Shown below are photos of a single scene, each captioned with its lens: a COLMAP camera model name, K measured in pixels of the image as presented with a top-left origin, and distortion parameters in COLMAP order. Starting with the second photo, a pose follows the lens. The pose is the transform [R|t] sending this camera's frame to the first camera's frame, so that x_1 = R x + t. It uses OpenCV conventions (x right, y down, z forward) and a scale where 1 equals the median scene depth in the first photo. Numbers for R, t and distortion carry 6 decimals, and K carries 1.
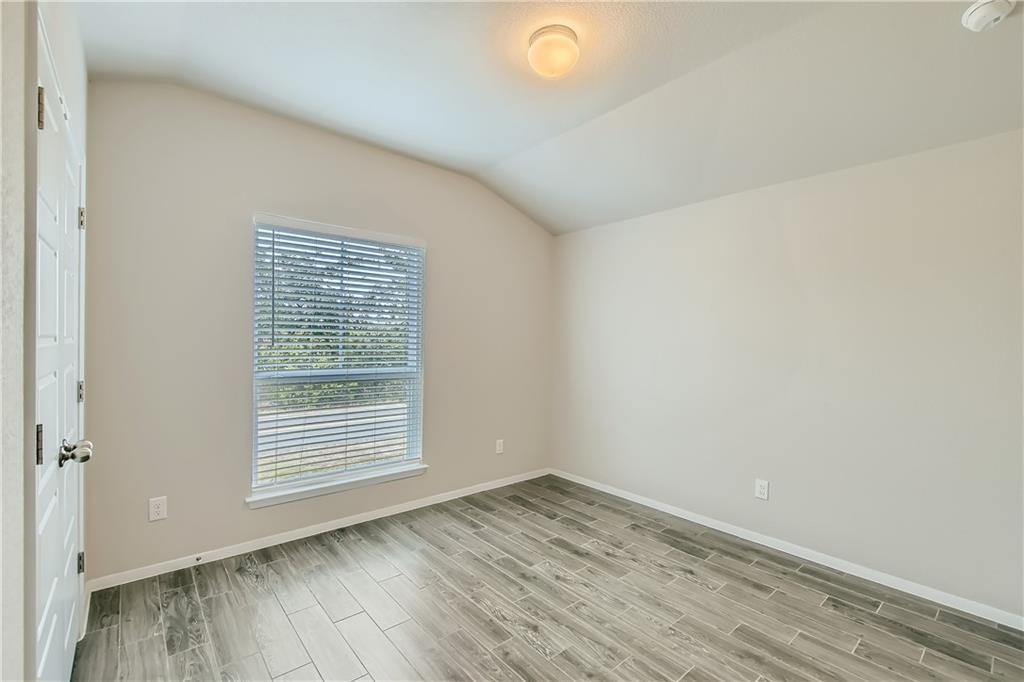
lens RADIAL K [[444.9, 0, 512.3], [0, 444.9, 346.3], [0, 0, 1]] dist [0.011824, -0.008016]
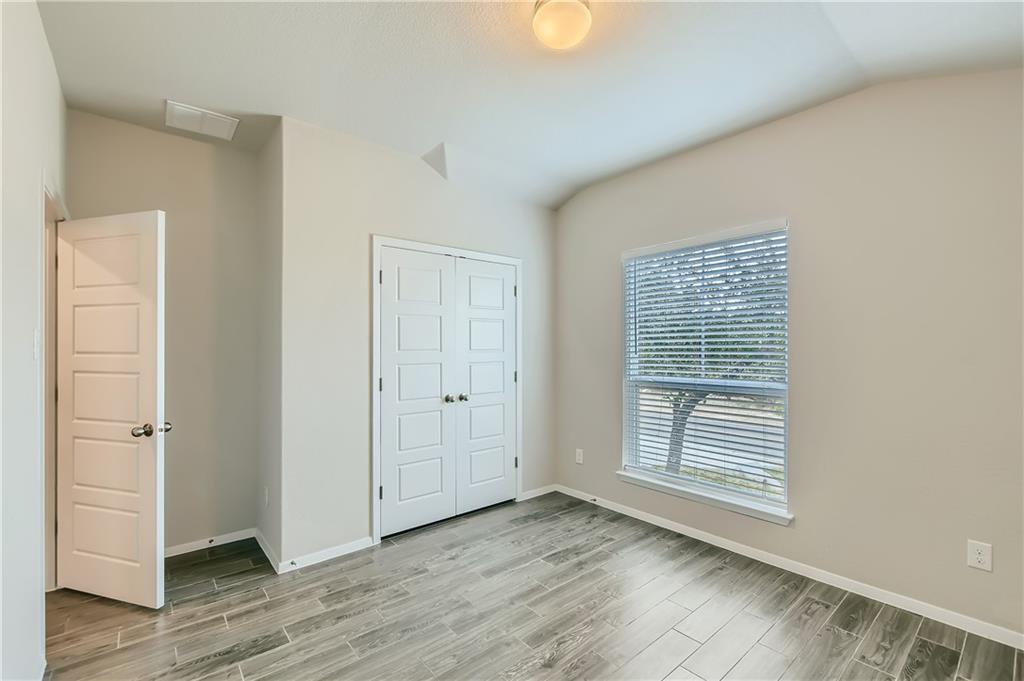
lens RADIAL K [[444.9, 0, 512.3], [0, 444.9, 345.8], [0, 0, 1]] dist [0.011824, -0.008016]
pose [[-0.010979, -0.019850, -0.999743, 0.636229], [-0.007803, 0.999774, -0.019765, 0.000939], [0.999909, 0.007584, -0.011131, 0.610396]]
